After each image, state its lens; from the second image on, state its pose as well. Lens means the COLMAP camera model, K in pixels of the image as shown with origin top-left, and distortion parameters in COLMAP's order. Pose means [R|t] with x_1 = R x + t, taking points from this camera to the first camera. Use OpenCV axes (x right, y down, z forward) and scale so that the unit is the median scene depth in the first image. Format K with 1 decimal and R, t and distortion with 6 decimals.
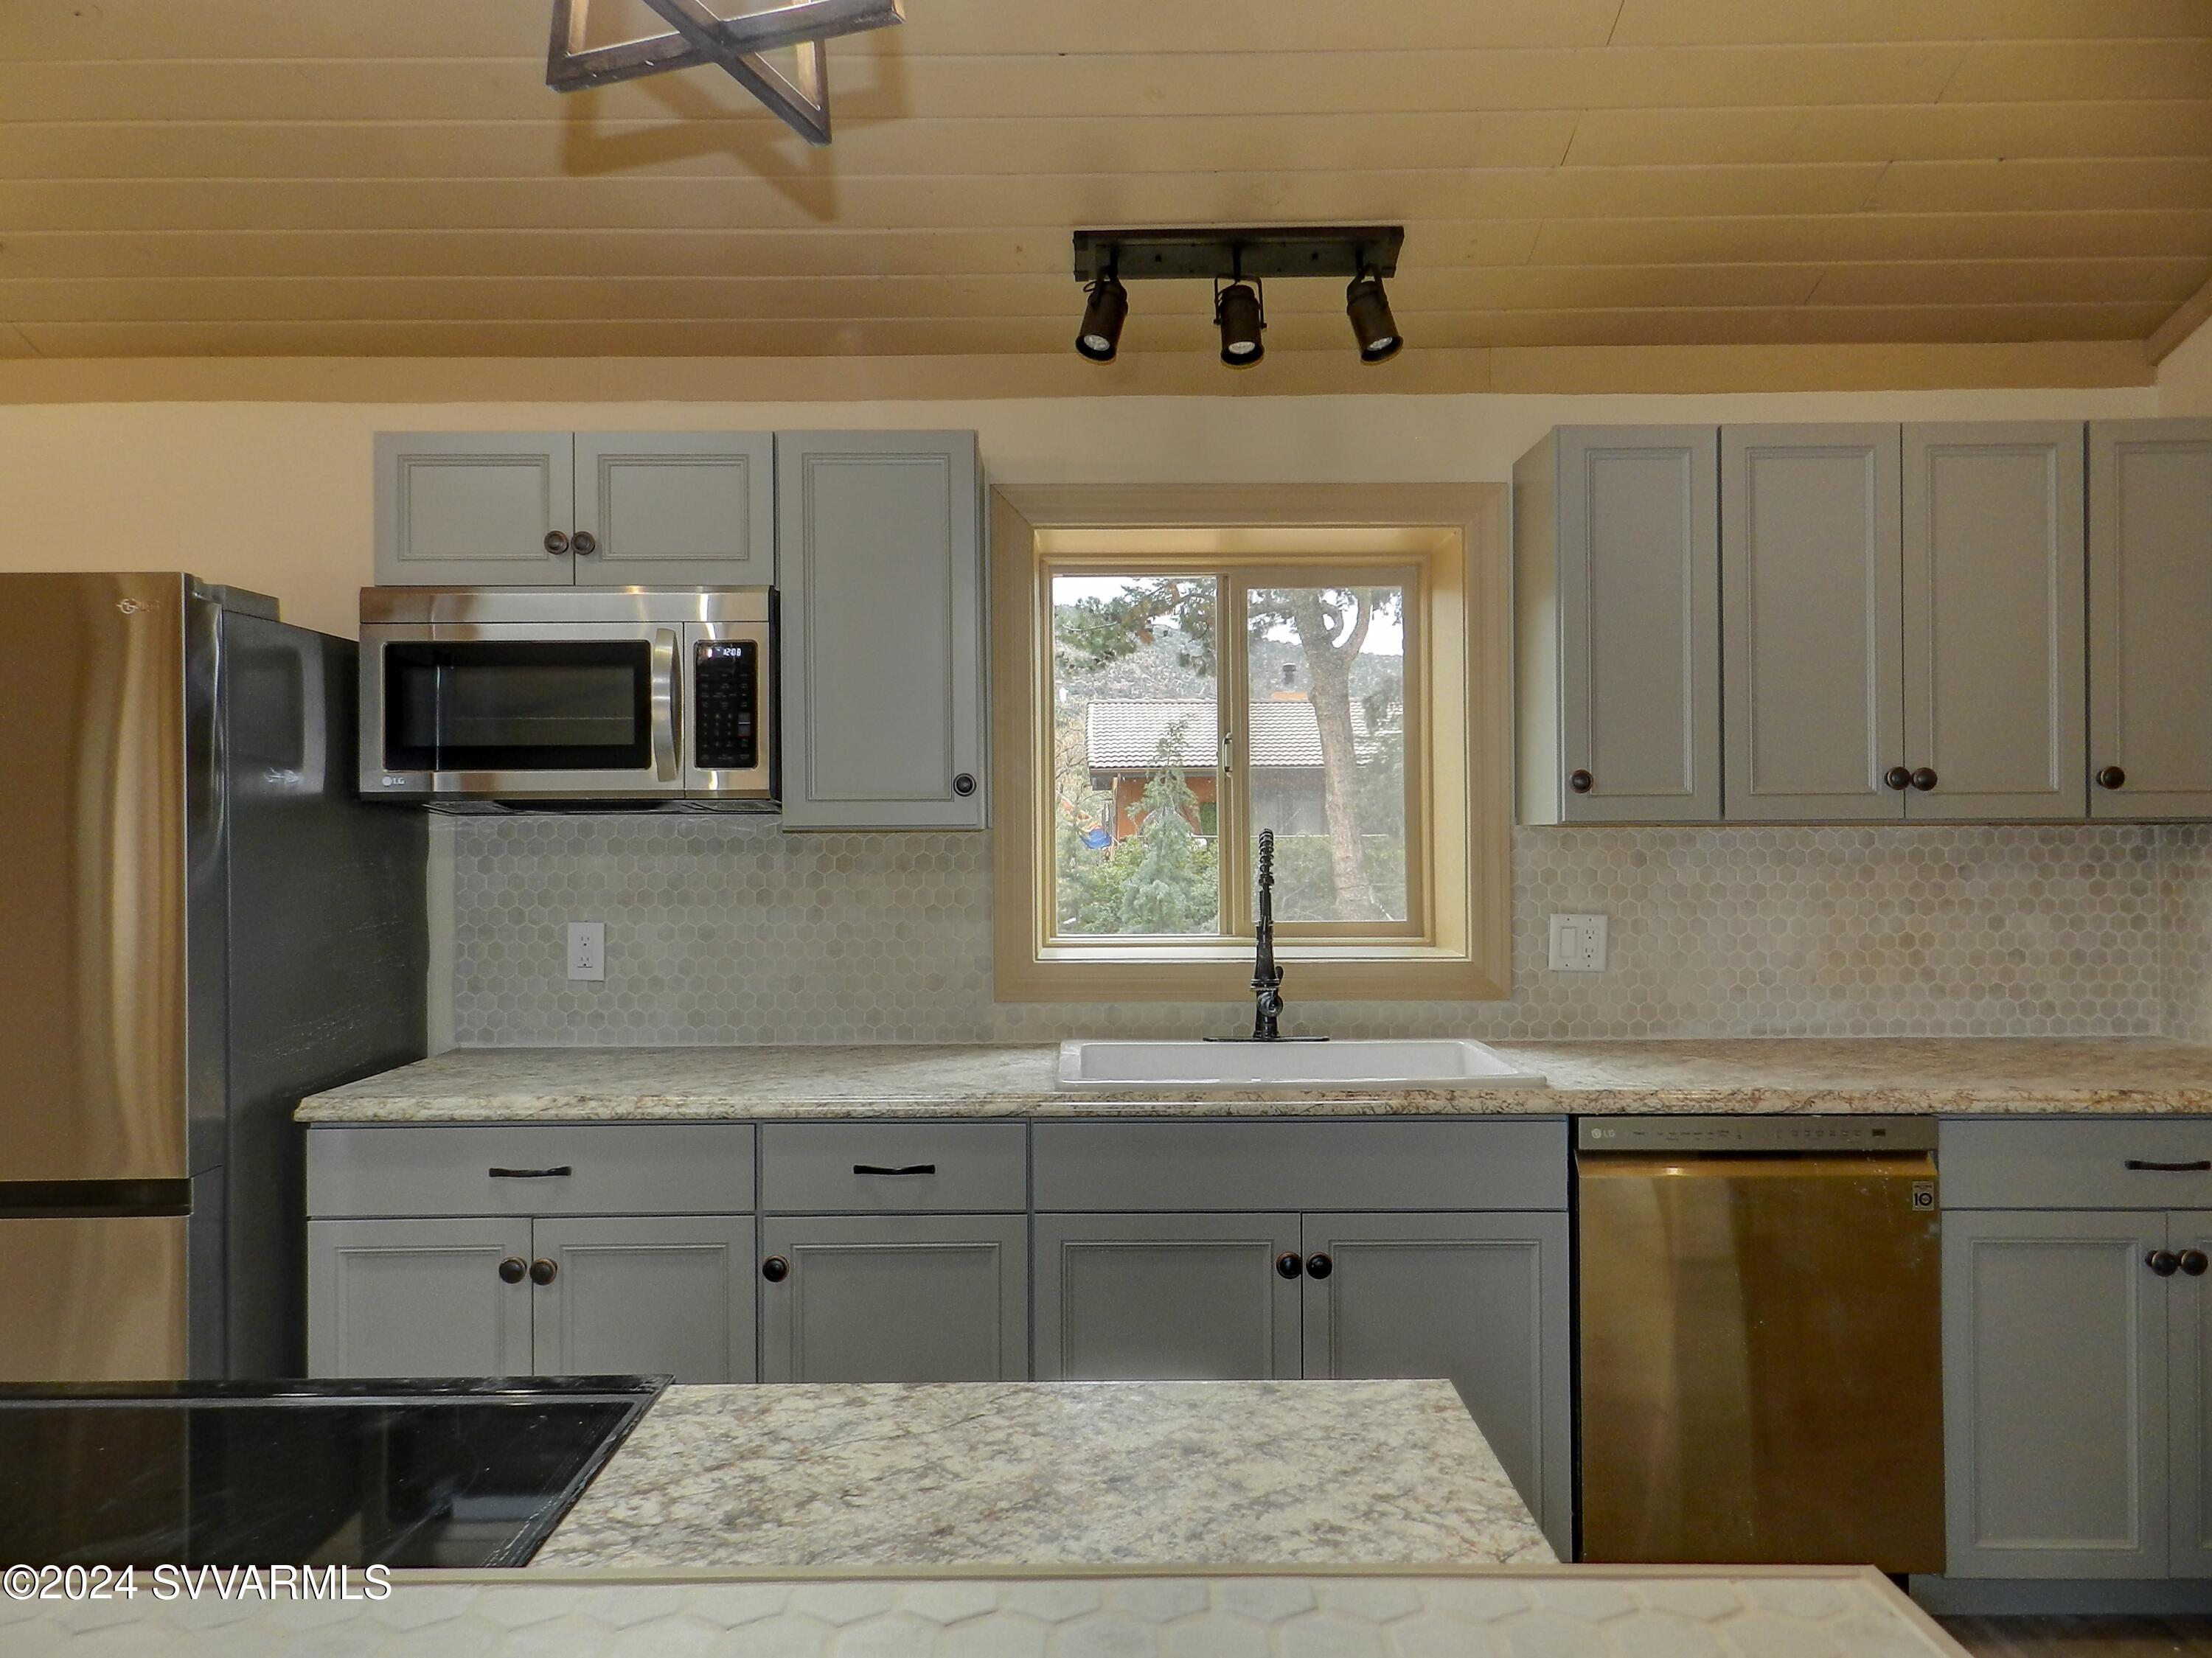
lens RADIAL K [[1505.7, 0, 1106.6], [0, 1505.7, 828.7], [0, 0, 1]] dist [0.036445, -0.015773]
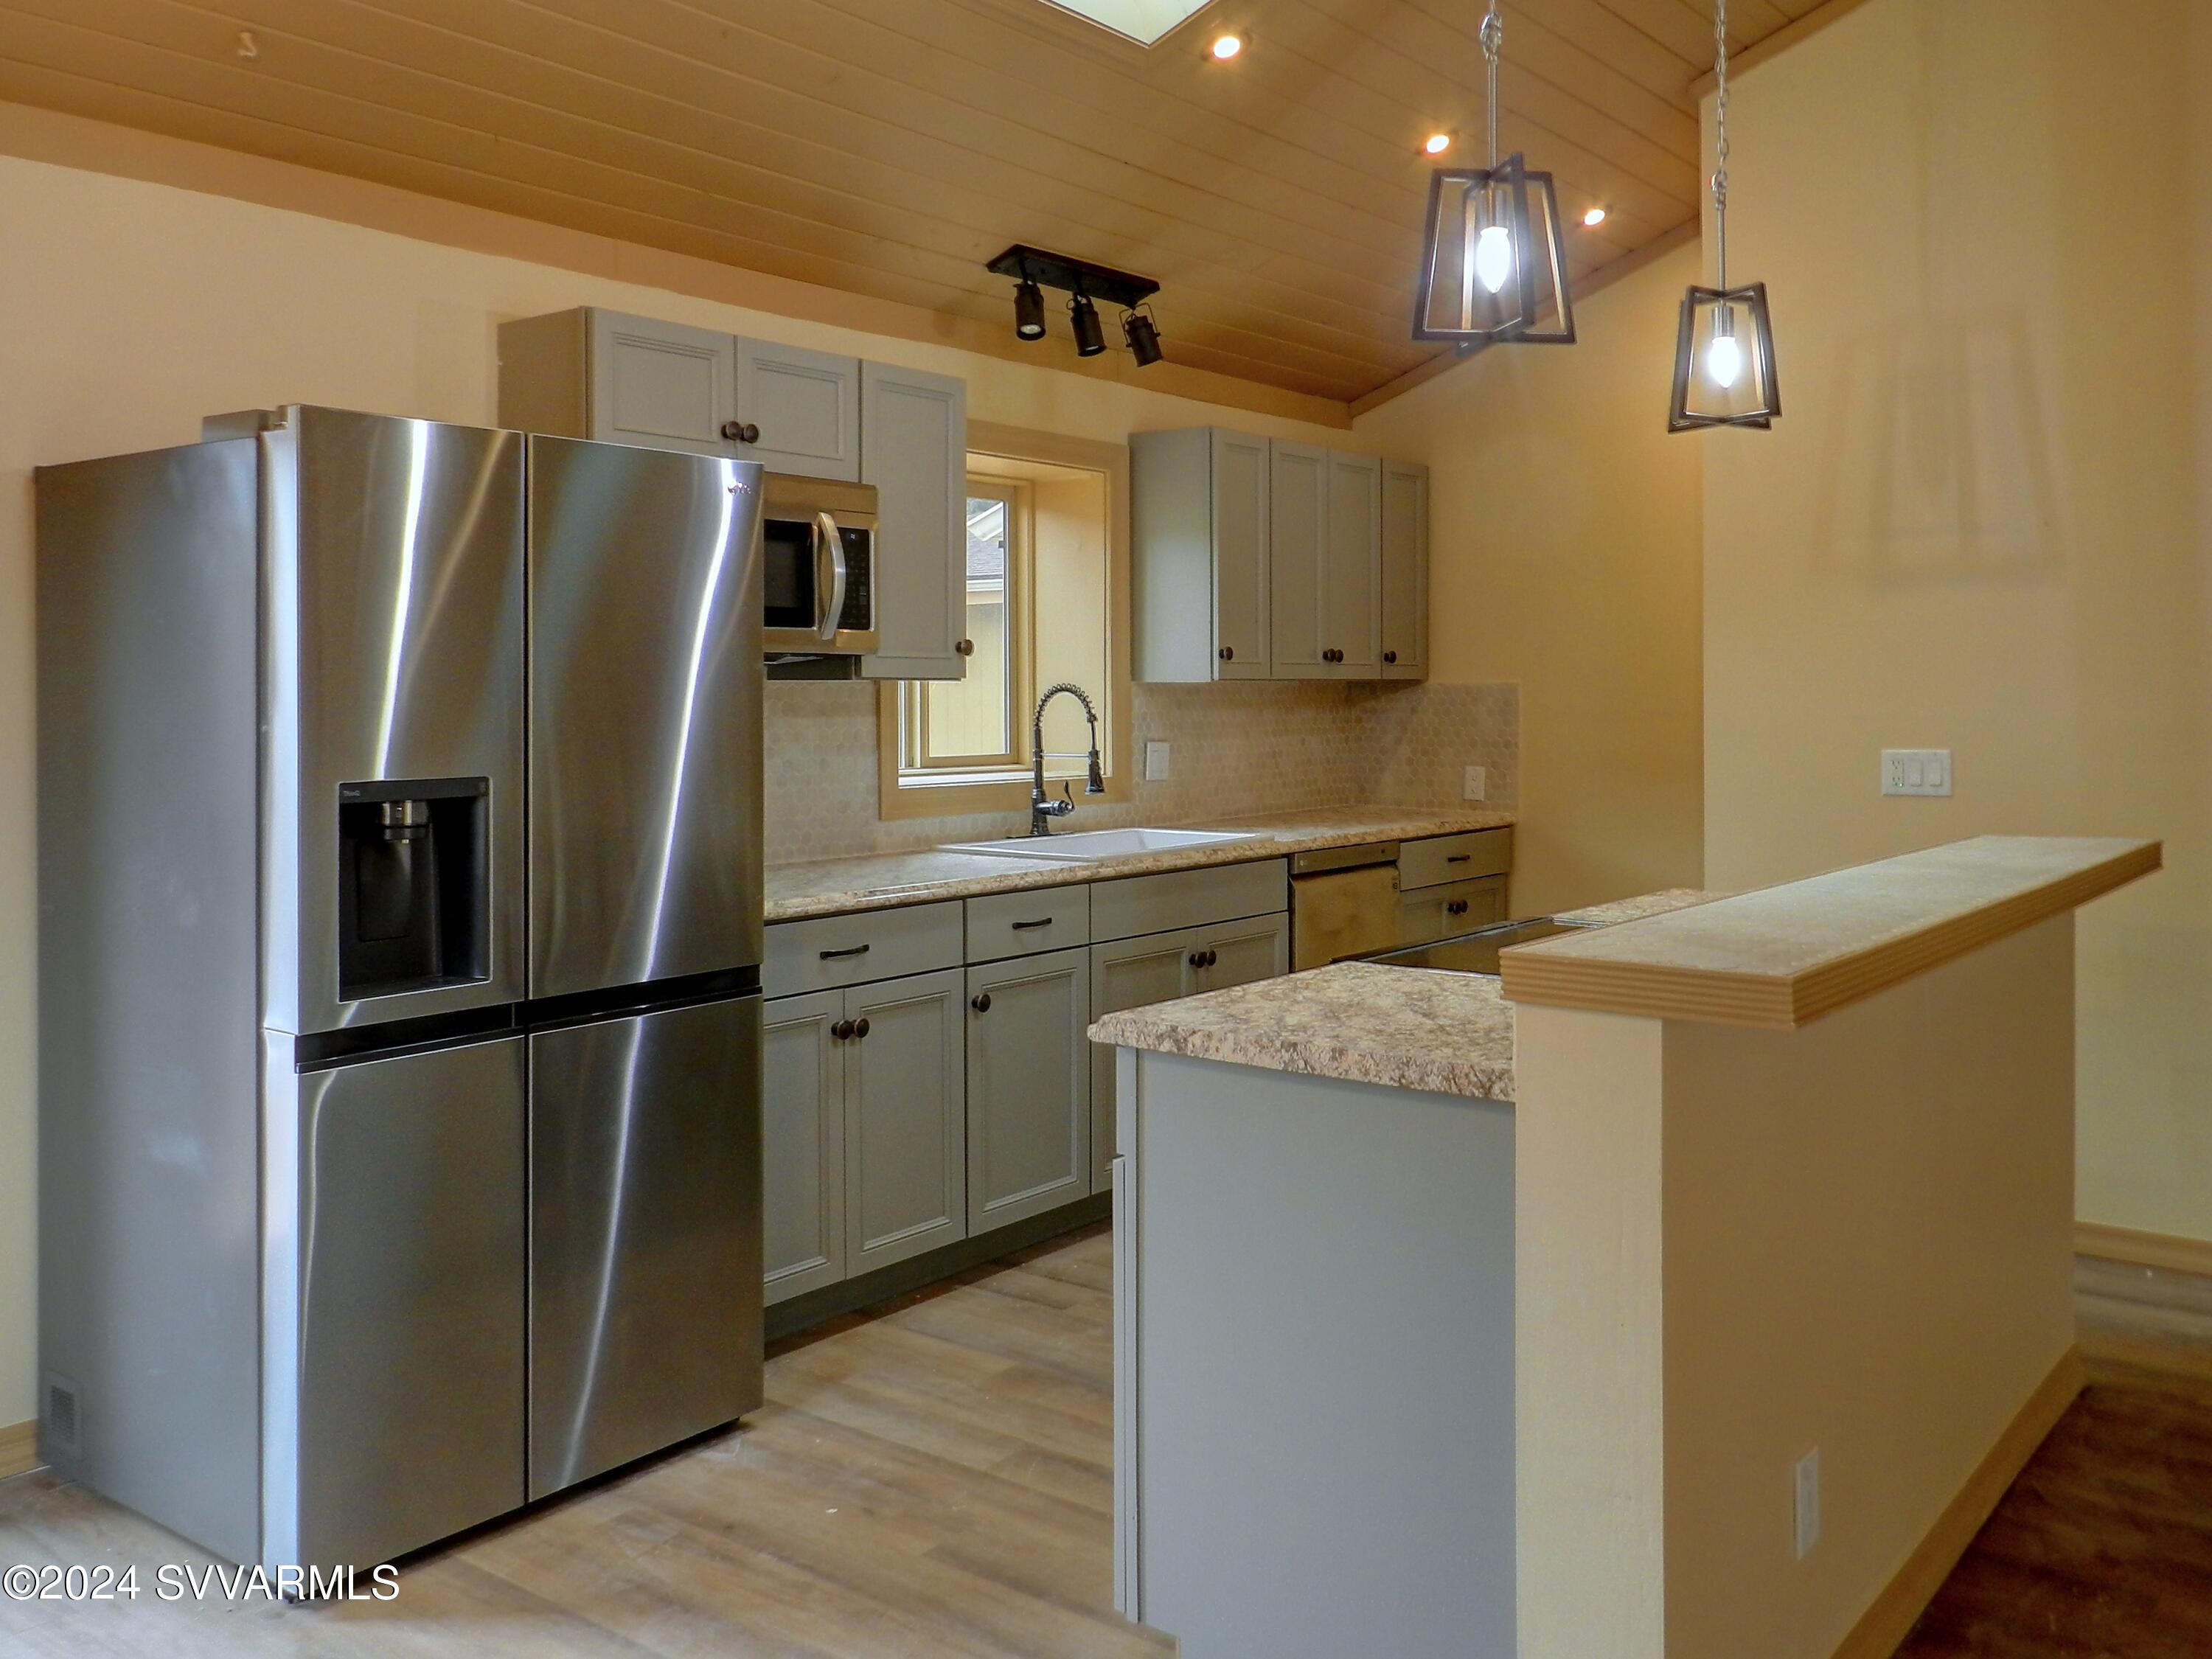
lens RADIAL K [[1874.2, 0, 1098.3], [0, 1874.2, 692.8], [0, 0, 1]] dist [0.011655, 0.007158]
pose [[0.618689, 0.003591, 0.785628, -1.210999], [-0.004285, 0.999990, -0.001196, 0.011745], [-0.785625, -0.002627, 0.618698, -0.098389]]
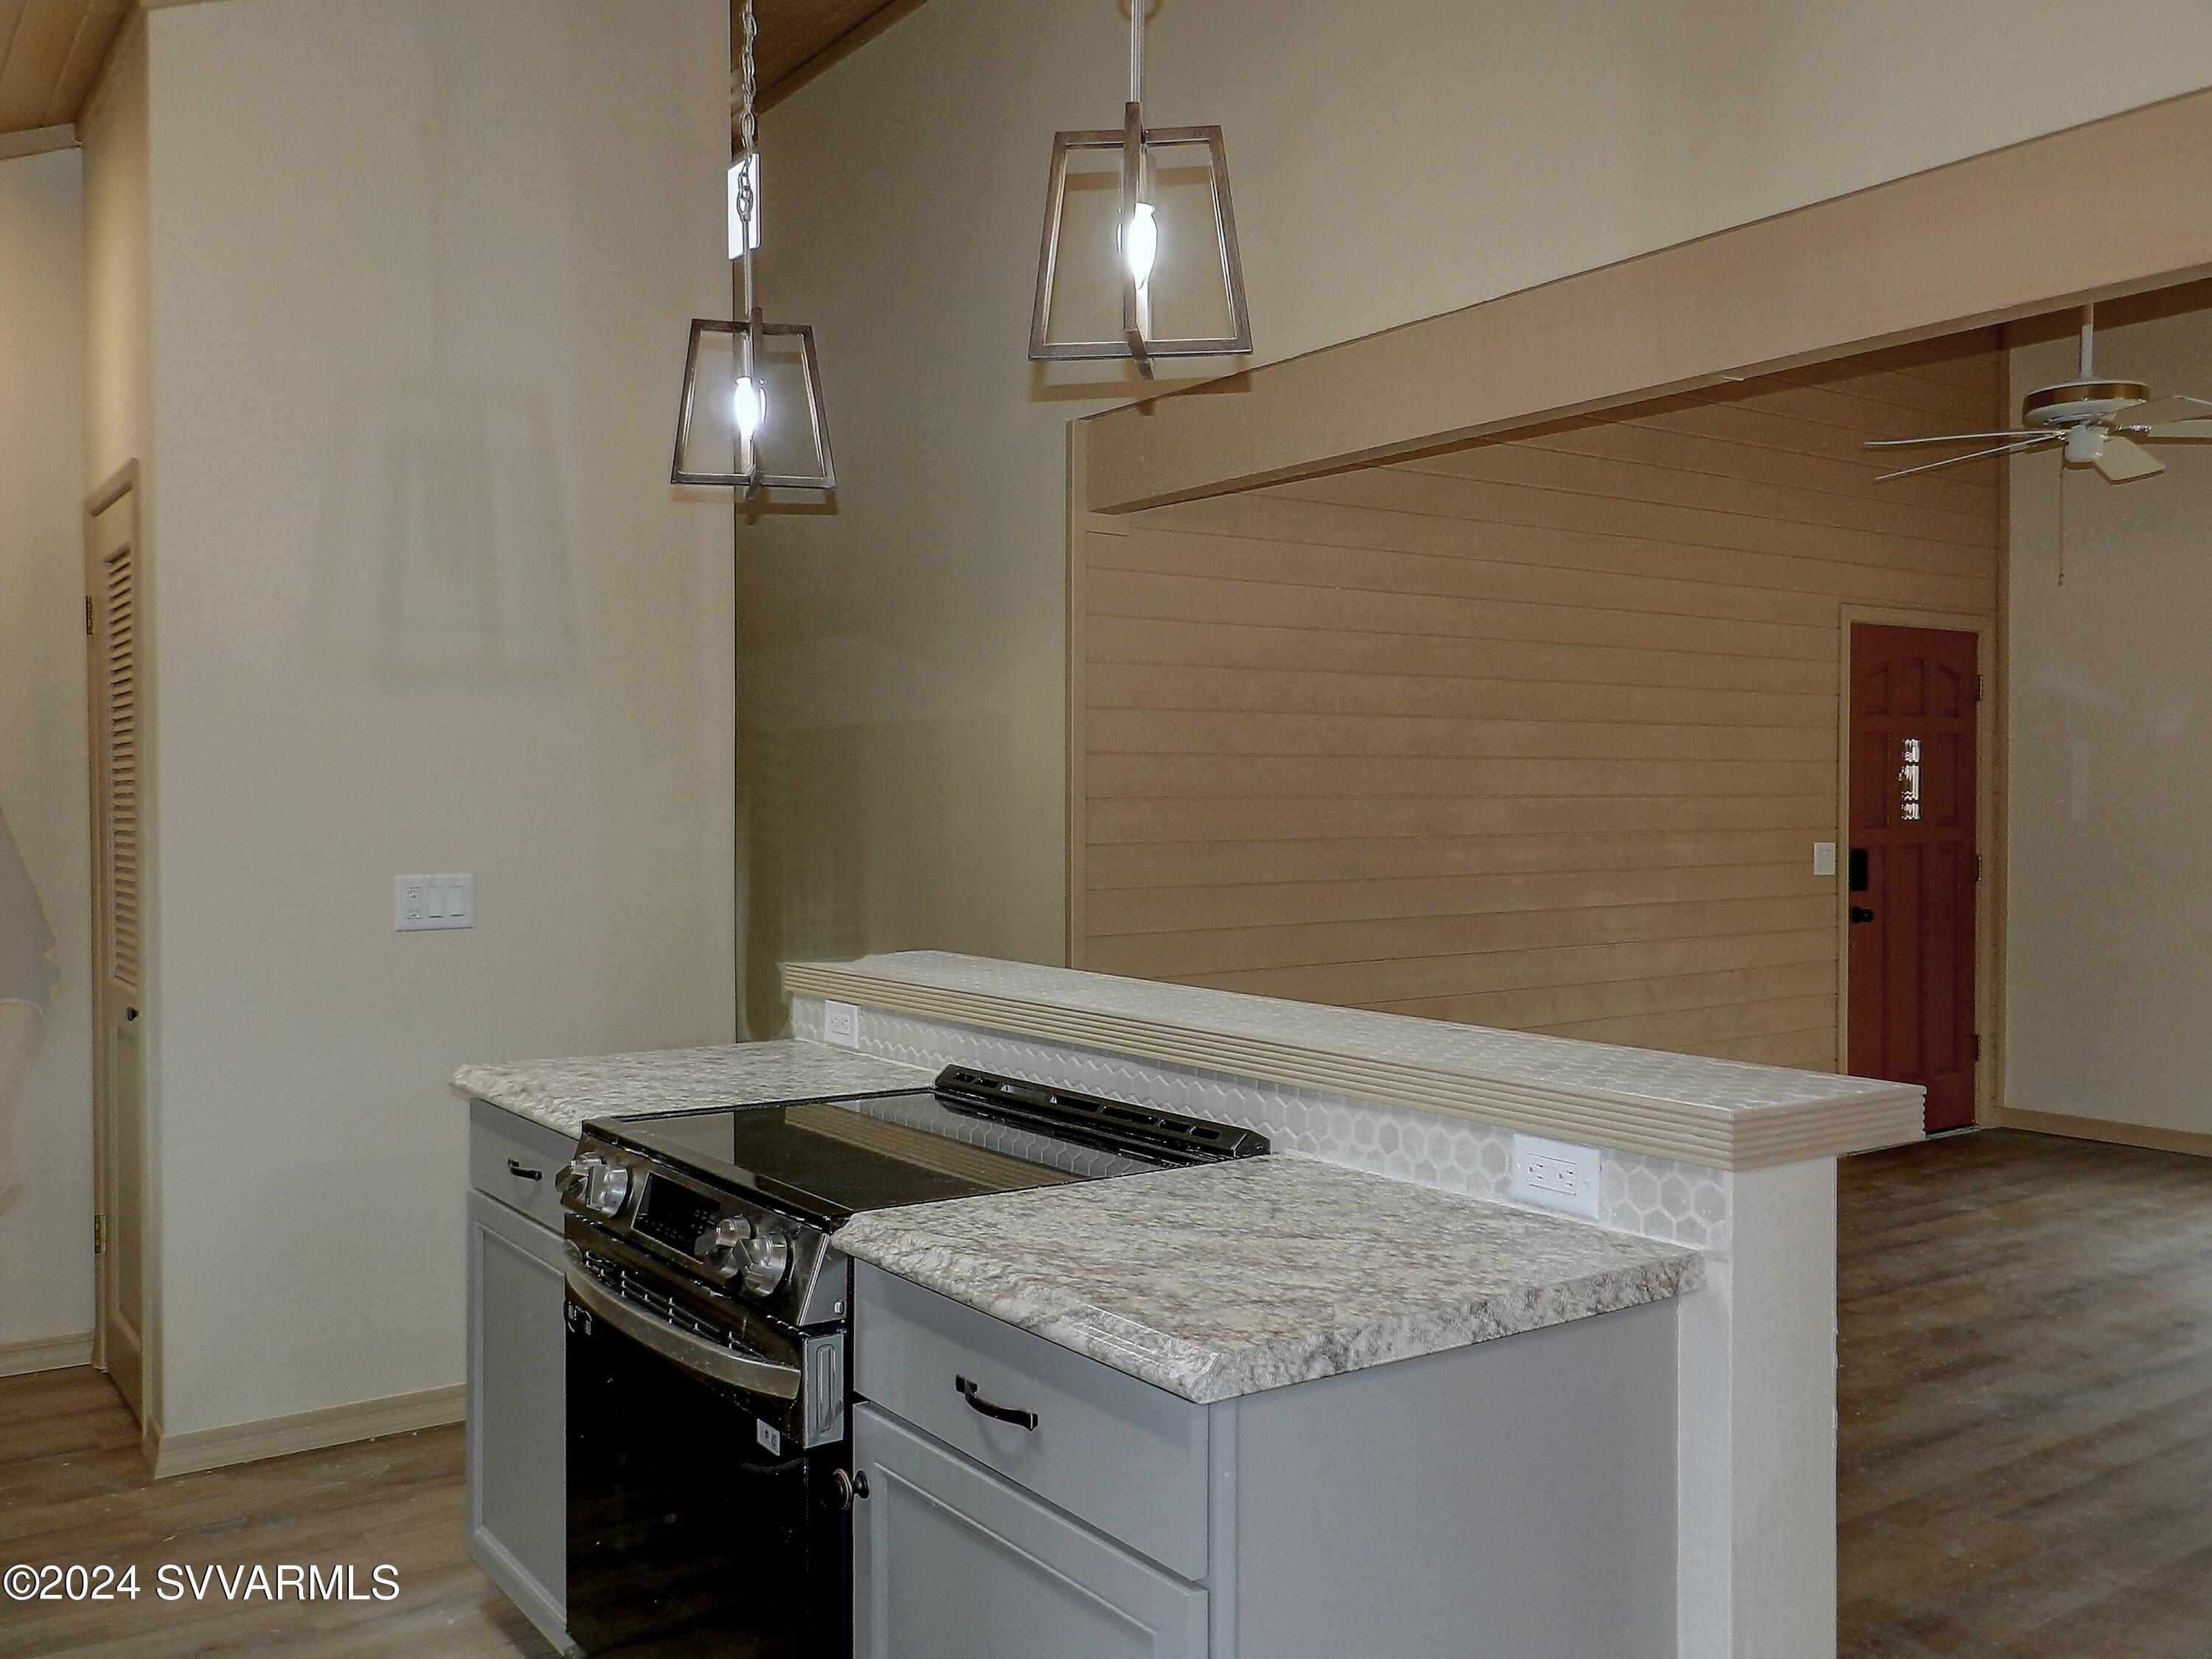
lens RADIAL K [[1874.2, 0, 1068.4], [0, 1874.2, 815.4], [0, 0, 1]] dist [0.011655, 0.007158]
pose [[-0.567083, 0.000929, 0.823660, -0.944313], [-0.000161, 0.999999, -0.001239, 0.012470], [-0.823661, -0.000835, -0.567082, 0.714707]]
